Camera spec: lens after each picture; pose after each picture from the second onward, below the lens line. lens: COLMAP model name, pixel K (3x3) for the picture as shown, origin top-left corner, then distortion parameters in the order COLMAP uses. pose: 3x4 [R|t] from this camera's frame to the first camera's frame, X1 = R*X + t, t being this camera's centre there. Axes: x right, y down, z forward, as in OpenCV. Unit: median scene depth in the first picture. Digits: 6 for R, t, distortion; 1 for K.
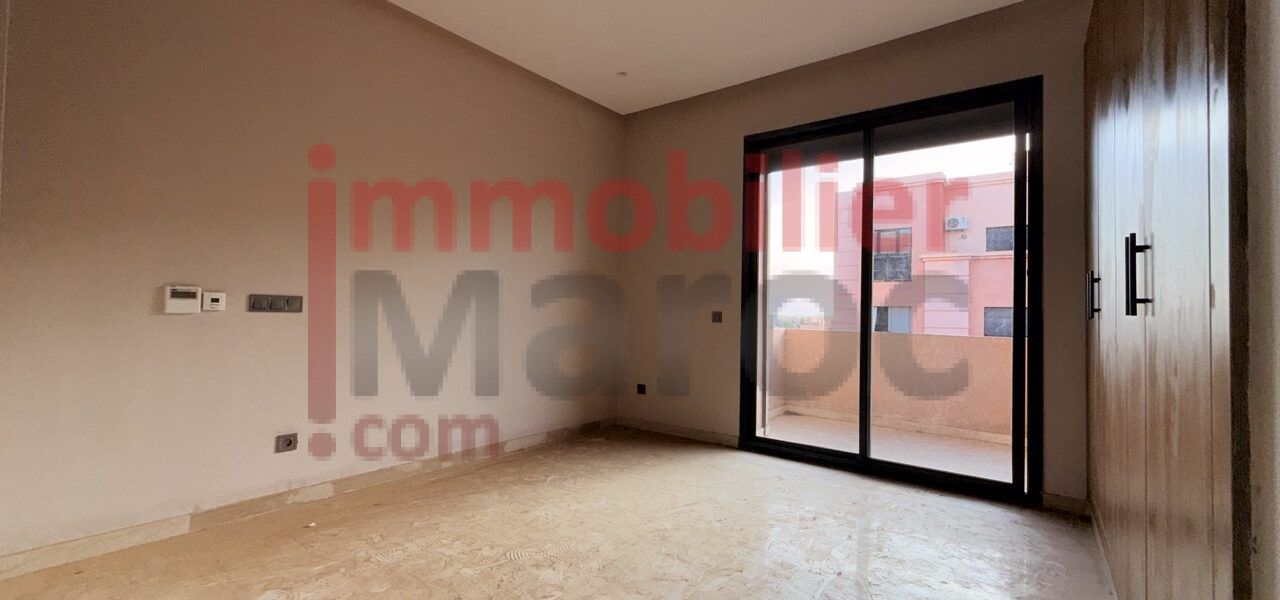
lens RADIAL K [[520.5, 0, 636.3], [0, 520.5, 305.3], [0, 0, 1]] dist [0.000043, -0.000112]
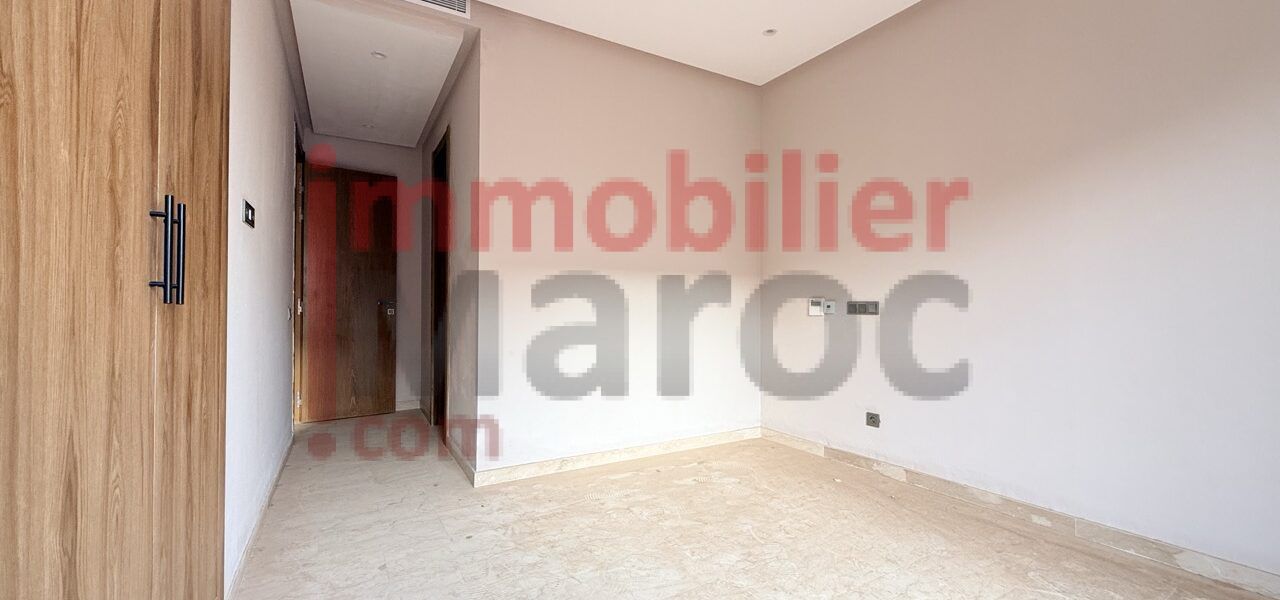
lens RADIAL K [[520.5, 0, 630.7], [0, 520.5, 306.6], [0, 0, 1]] dist [0.000043, -0.000112]
pose [[-0.393154, -0.015750, -0.919338, 0.748457], [0.004897, 0.999803, -0.019223, 0.015507], [0.919460, -0.012059, -0.392999, 1.020484]]
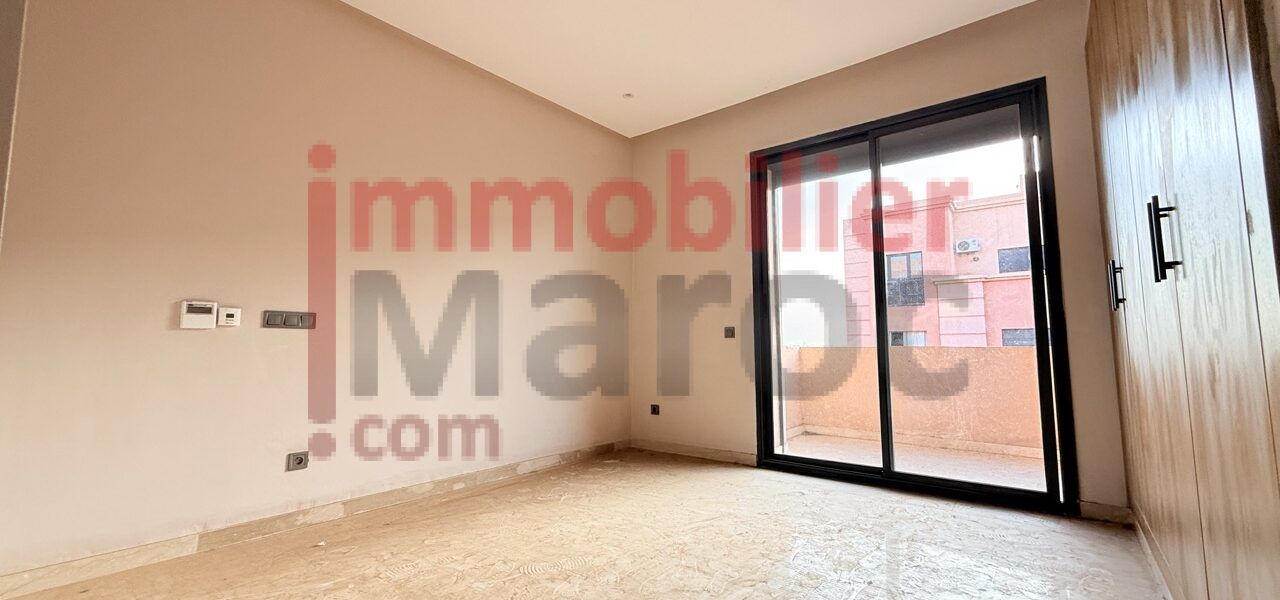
lens RADIAL K [[520.5, 0, 635.9], [0, 520.5, 304.1], [0, 0, 1]] dist [0.000043, -0.000112]
pose [[0.999430, -0.026667, -0.020717, -0.001854], [0.025181, 0.997303, -0.068935, 0.054727], [0.022500, 0.068374, 0.997406, 0.009689]]
